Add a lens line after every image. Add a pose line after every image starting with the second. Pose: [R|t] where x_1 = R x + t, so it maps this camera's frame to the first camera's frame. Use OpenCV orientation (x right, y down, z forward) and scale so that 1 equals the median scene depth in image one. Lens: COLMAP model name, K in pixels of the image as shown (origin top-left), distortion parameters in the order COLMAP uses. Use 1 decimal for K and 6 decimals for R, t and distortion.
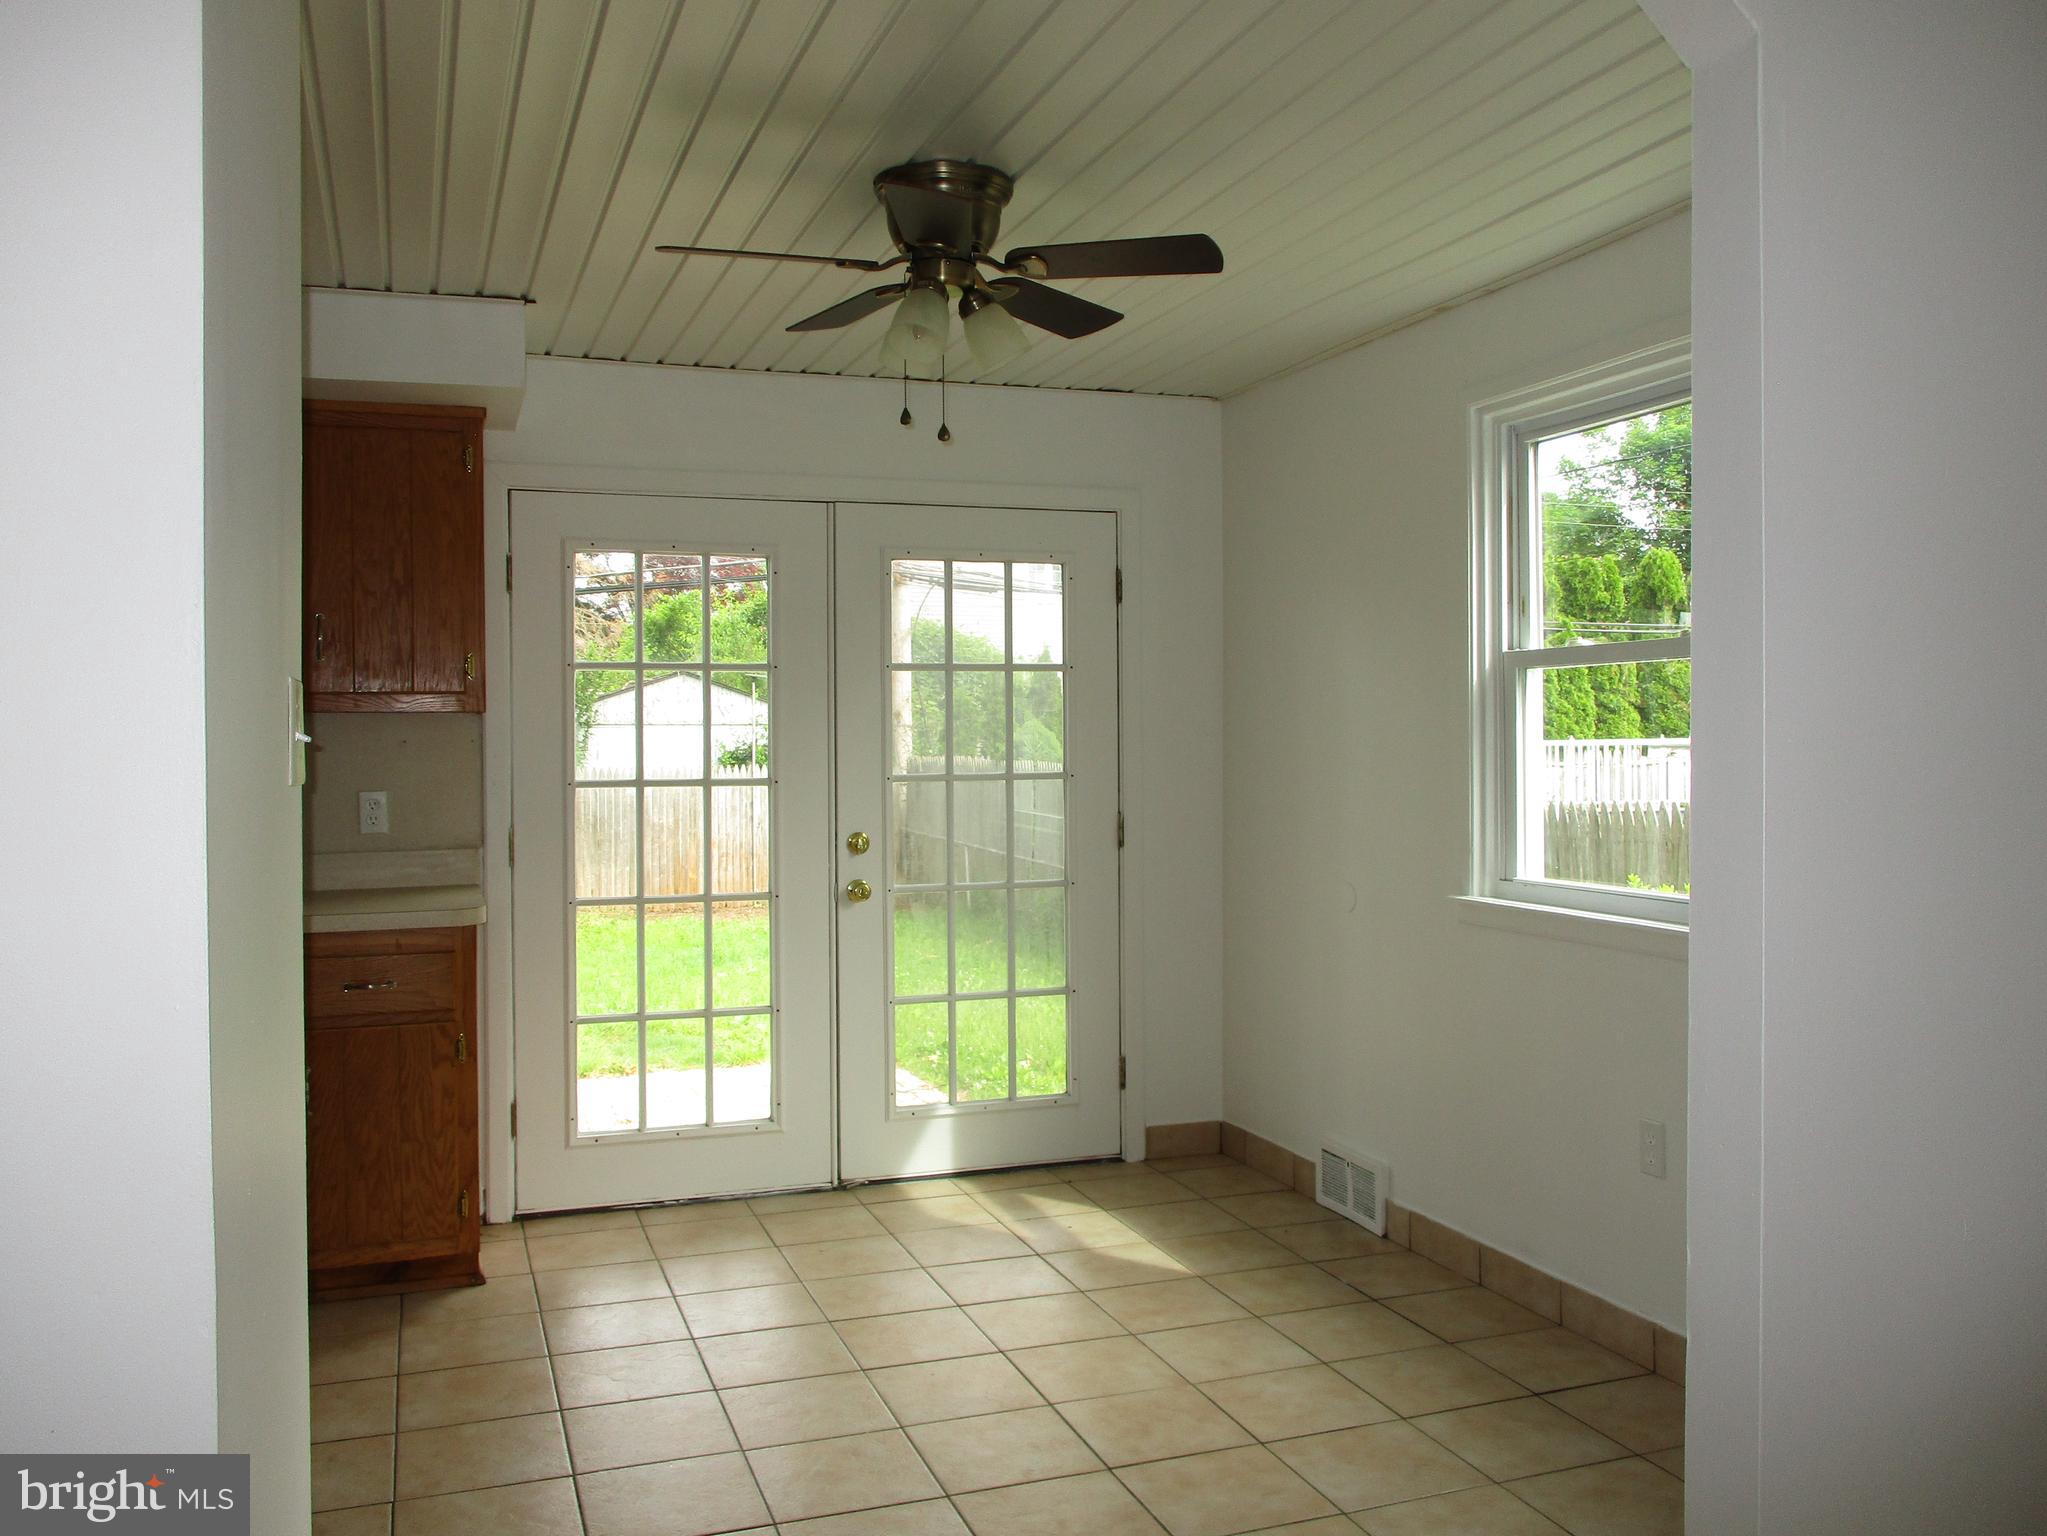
lens RADIAL K [[1713.1, 0, 1025.6], [0, 1713.1, 747.0], [0, 0, 1]] dist [-0.025038, 0.008043]
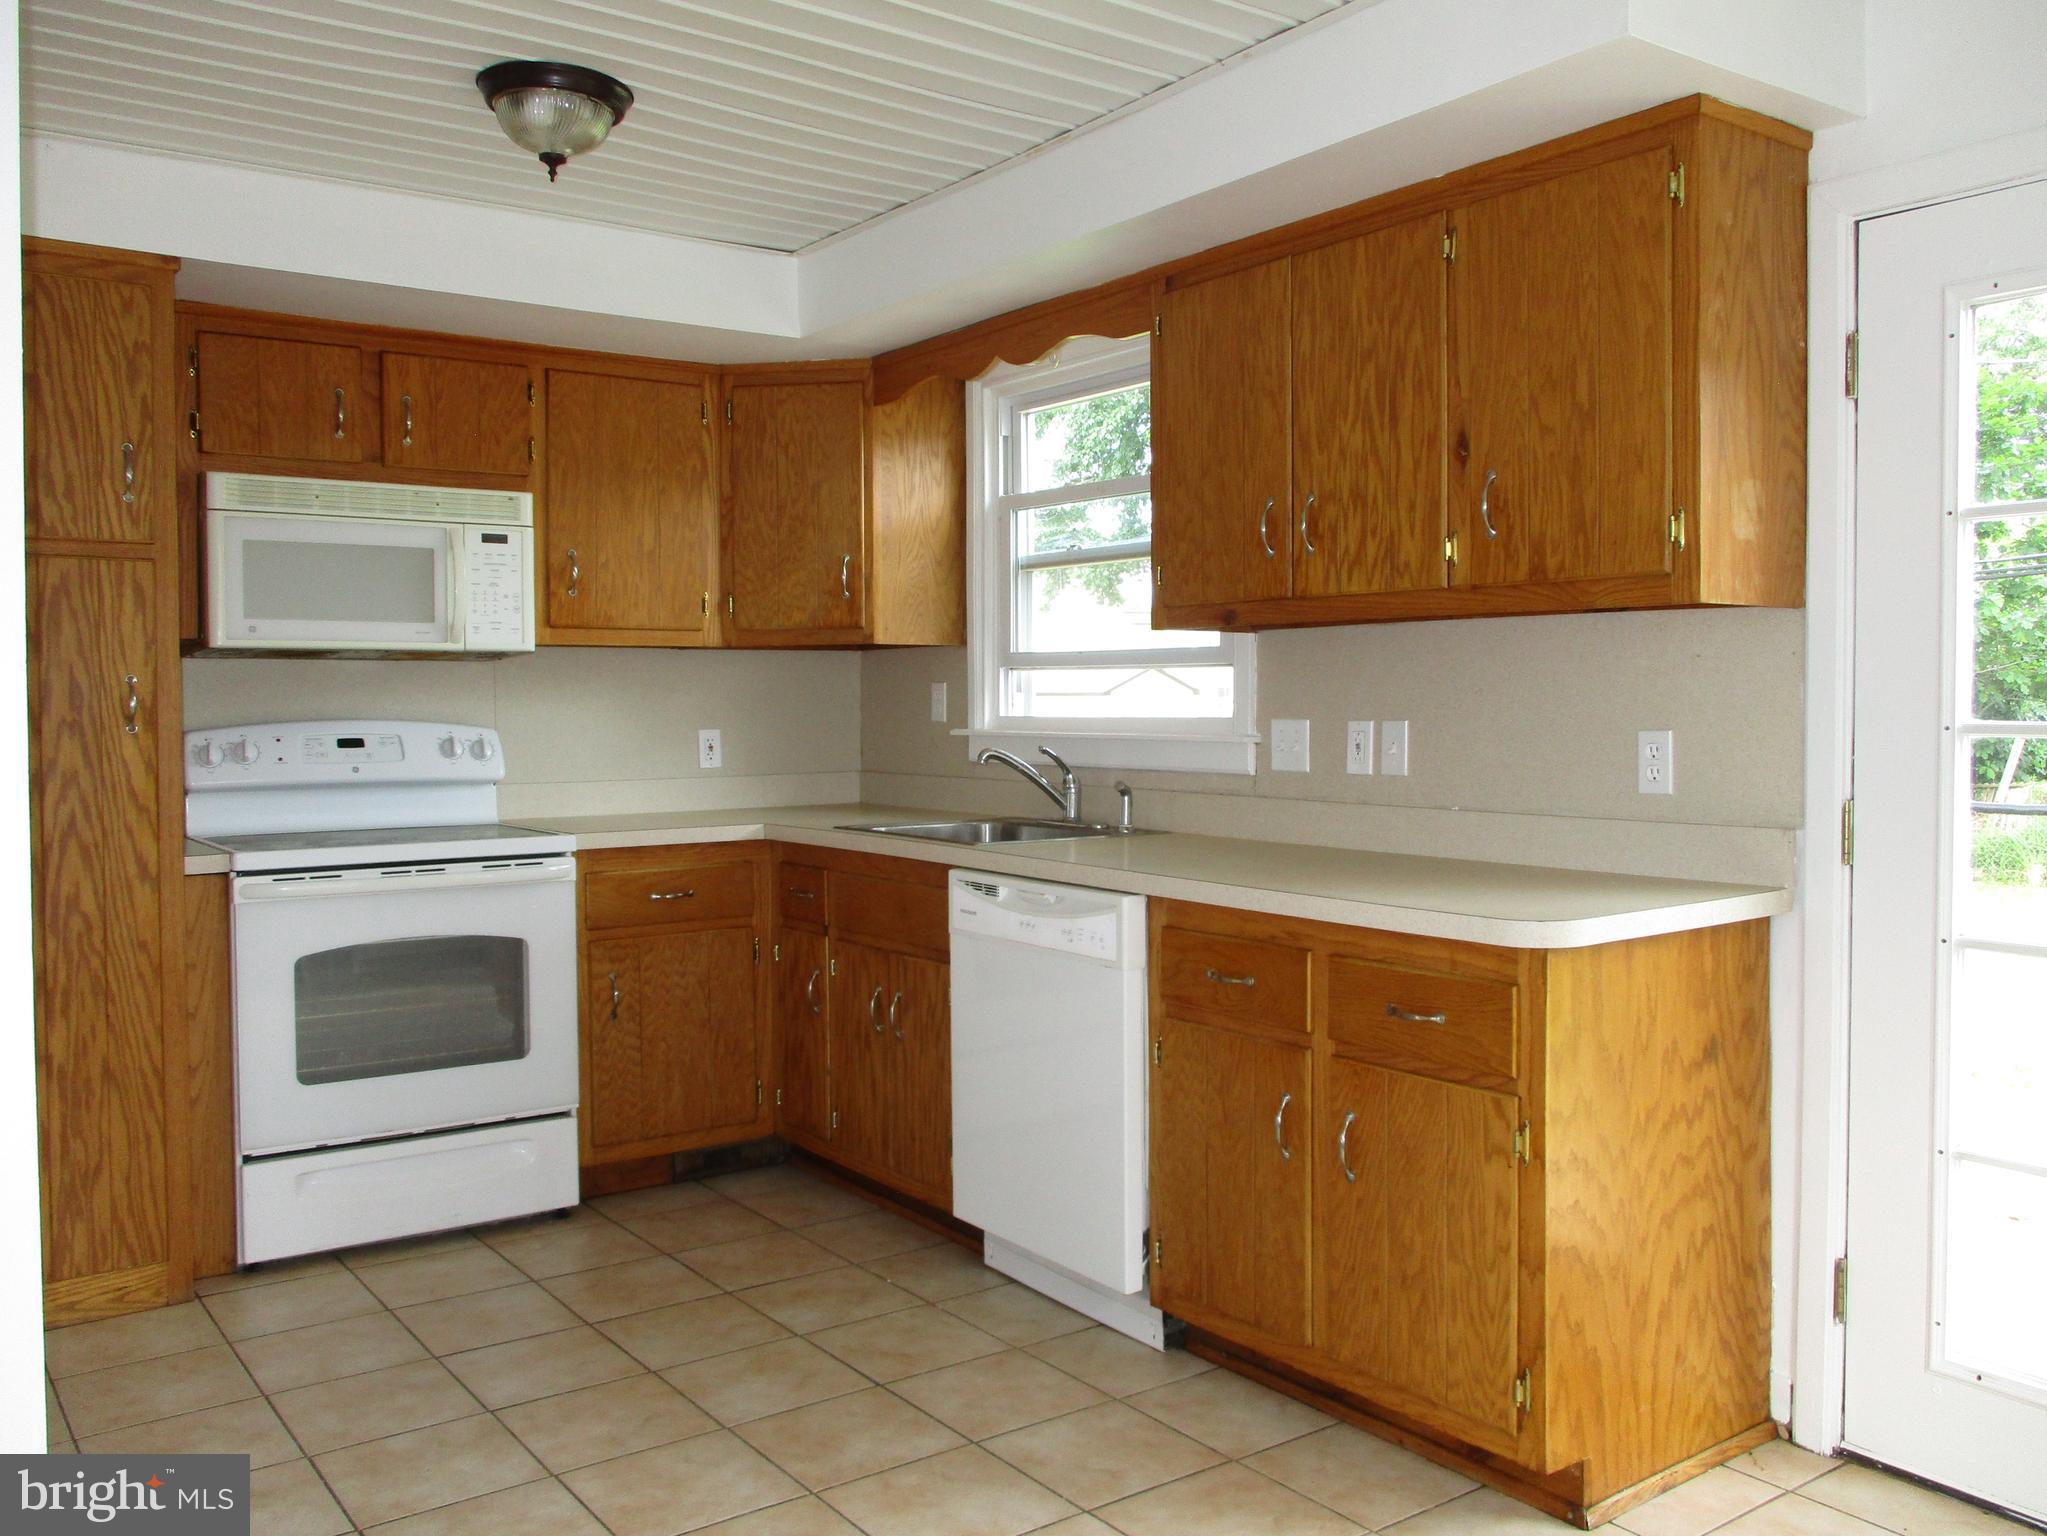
lens RADIAL K [[1713.1, 0, 1025.6], [0, 1713.1, 747.0], [0, 0, 1]] dist [-0.025038, 0.008043]
pose [[0.277775, 0.035473, -0.959991, 0.181584], [-0.003663, 0.999350, 0.035867, 0.008927], [0.960639, -0.006447, 0.277724, 0.556767]]
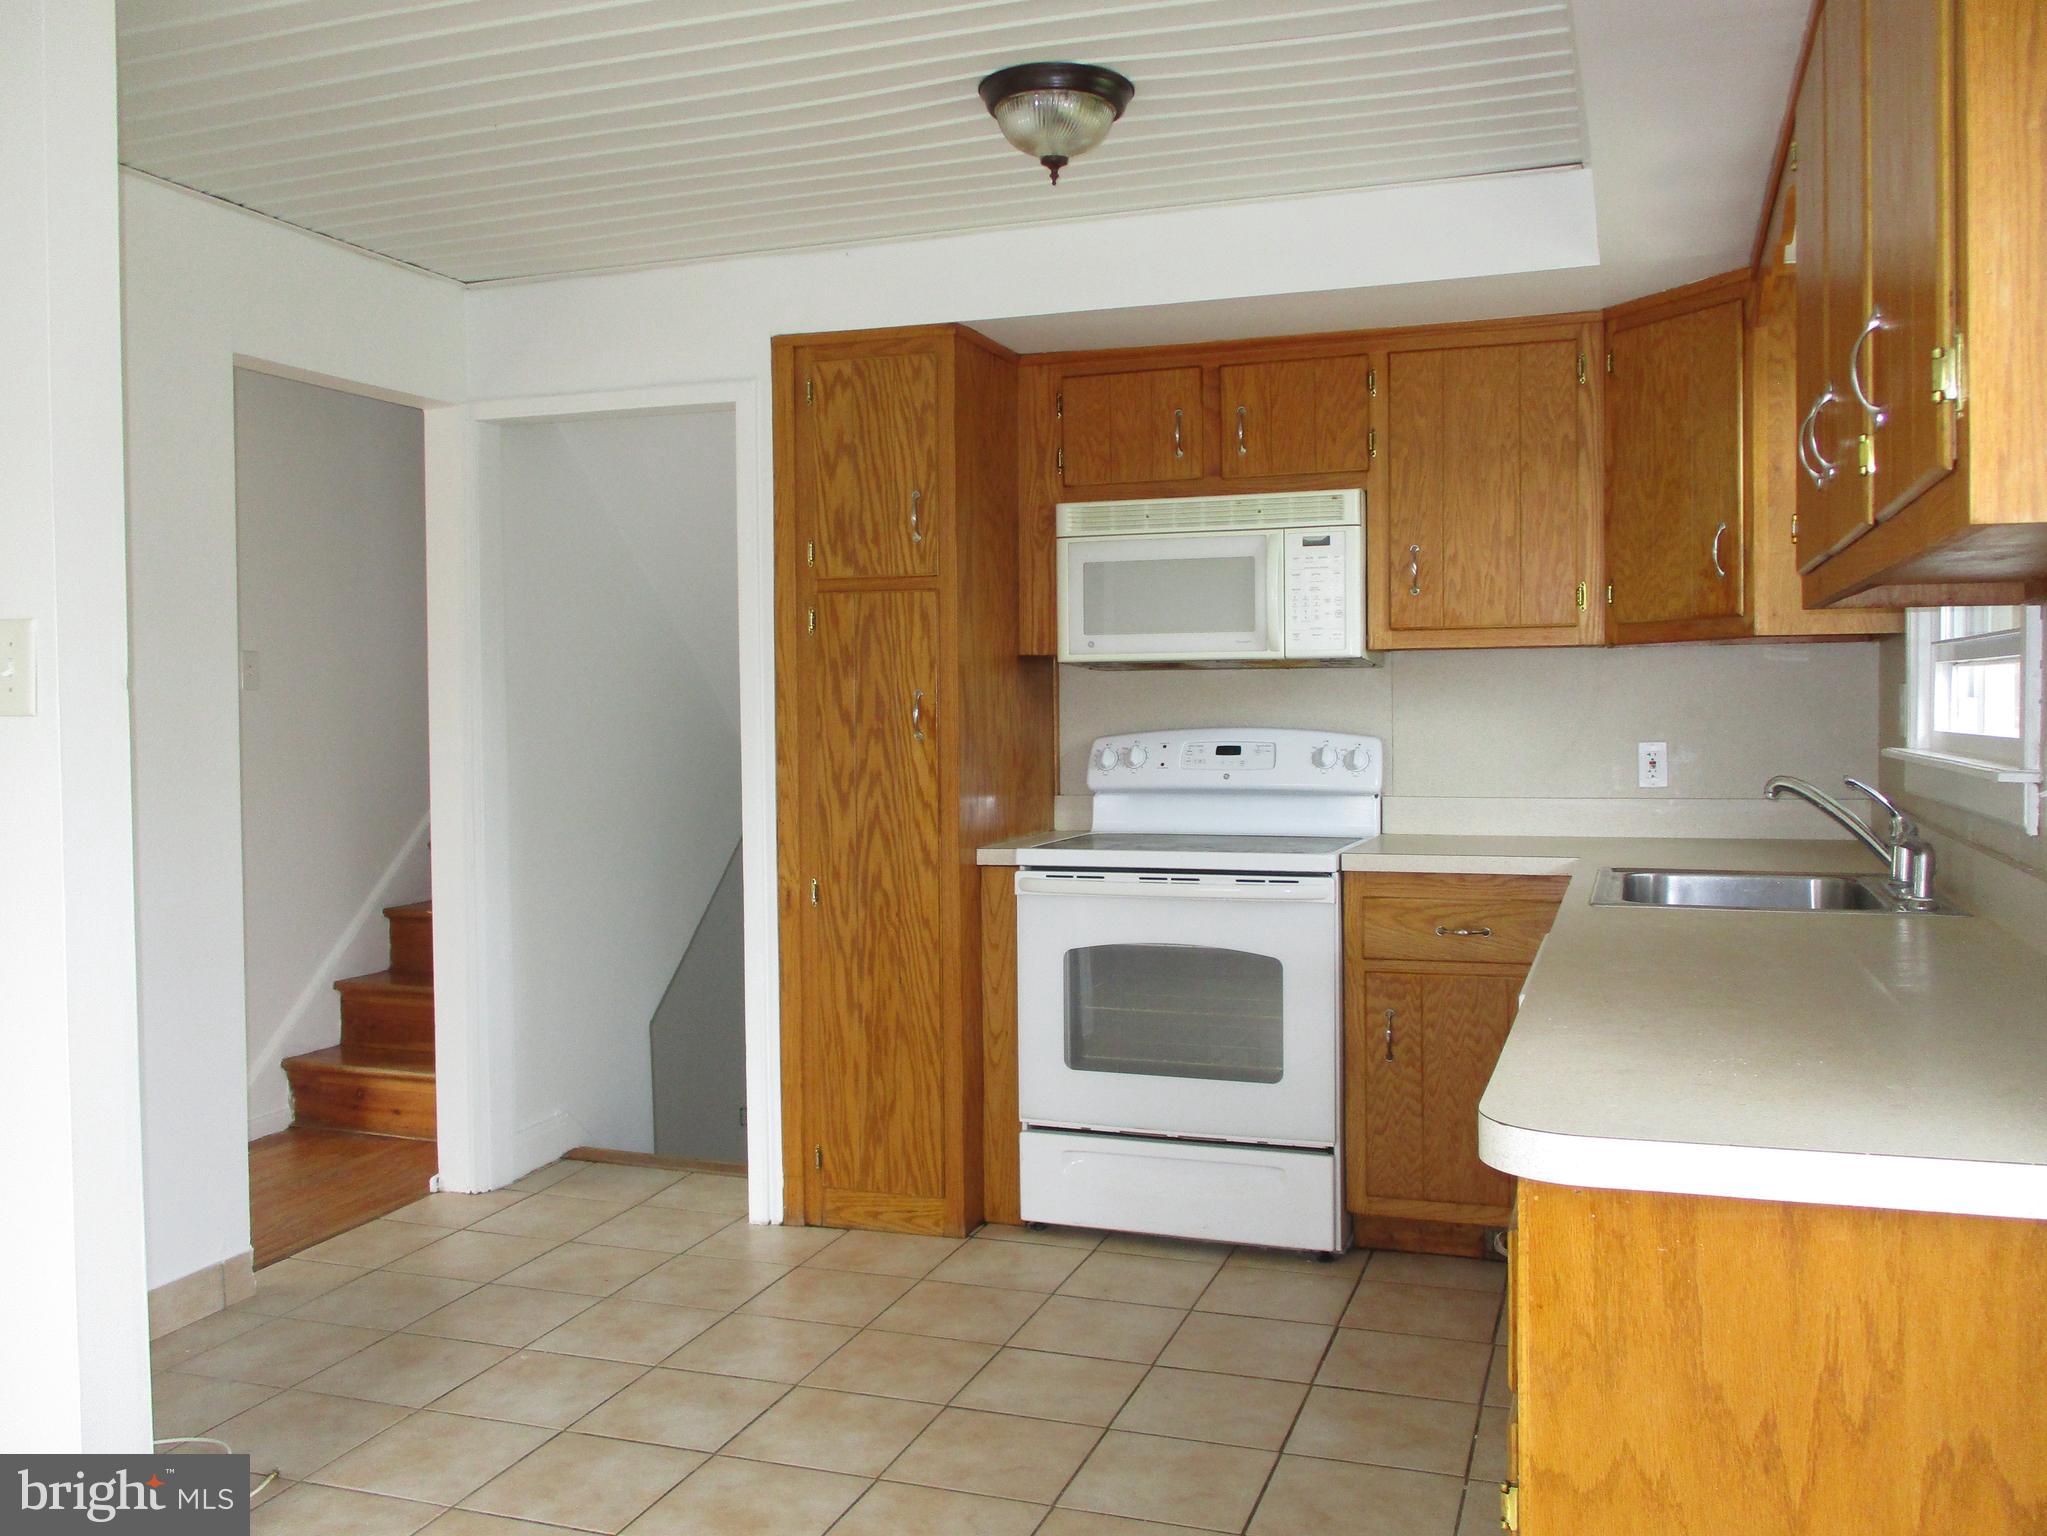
lens RADIAL K [[1713.1, 0, 1025.6], [0, 1713.1, 747.0], [0, 0, 1]] dist [-0.025038, 0.008043]
pose [[-0.634119, 0.033734, -0.772499, 0.014608], [0.010544, 0.999332, 0.034984, 0.005184], [0.773164, 0.014039, -0.634051, 0.946838]]
